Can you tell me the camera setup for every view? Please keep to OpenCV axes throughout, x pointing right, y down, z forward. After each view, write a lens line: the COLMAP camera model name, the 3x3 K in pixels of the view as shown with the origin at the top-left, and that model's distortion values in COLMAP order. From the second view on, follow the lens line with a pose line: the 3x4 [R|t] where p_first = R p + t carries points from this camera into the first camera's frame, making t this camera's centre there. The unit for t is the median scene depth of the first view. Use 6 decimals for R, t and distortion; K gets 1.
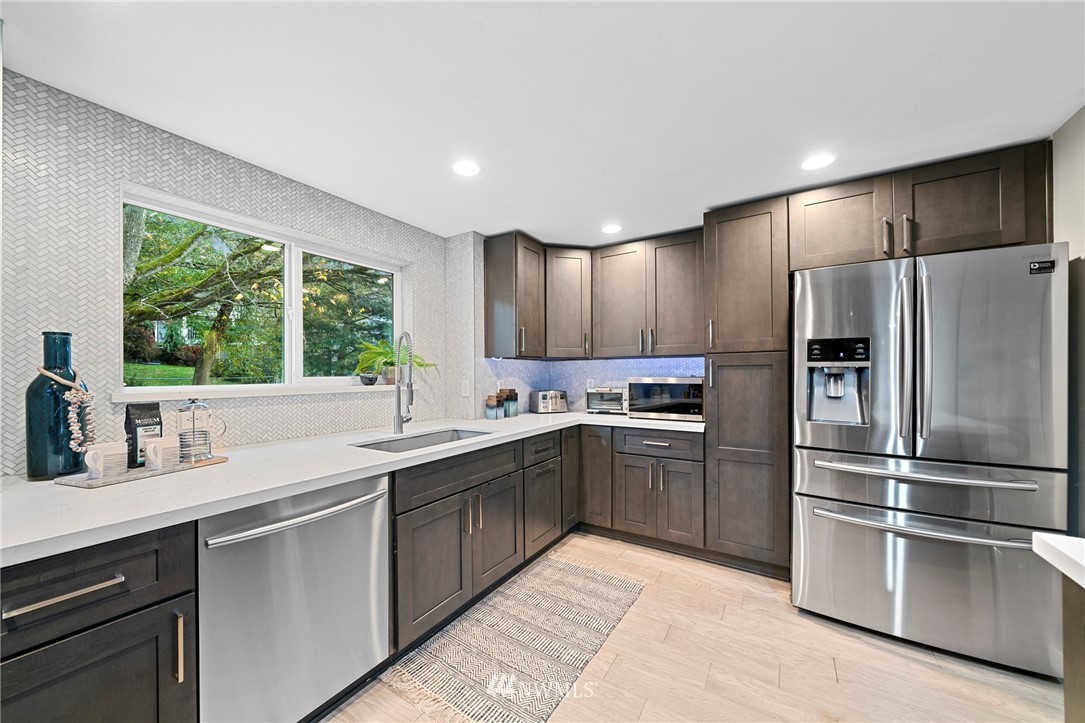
lens RADIAL K [[396.2, 0, 541.5], [0, 396.2, 370.6], [0, 0, 1]] dist [0.000936, 0.000002]
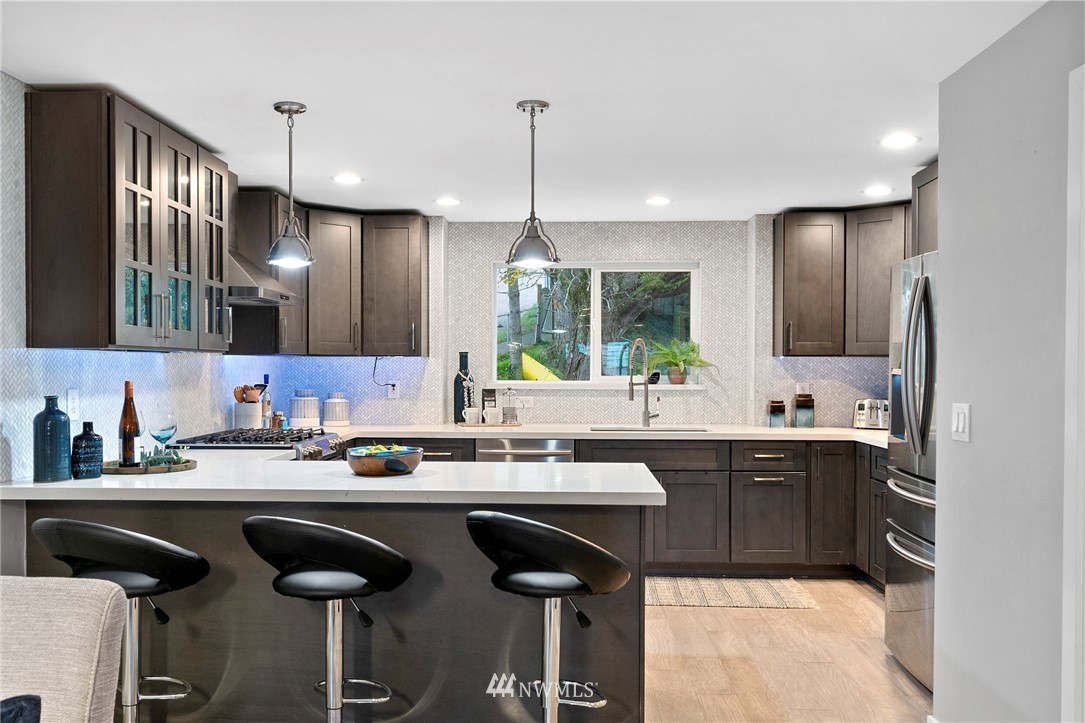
lens RADIAL K [[946.2, 0, 531.5], [0, 946.2, 379.9], [0, 0, 1]] dist [0.002996, -0.002653]
pose [[0.502036, 0.018191, -0.864655, 1.805939], [0.000145, 0.999777, 0.021118, -0.032996], [0.864847, -0.010728, 0.501921, -0.644278]]
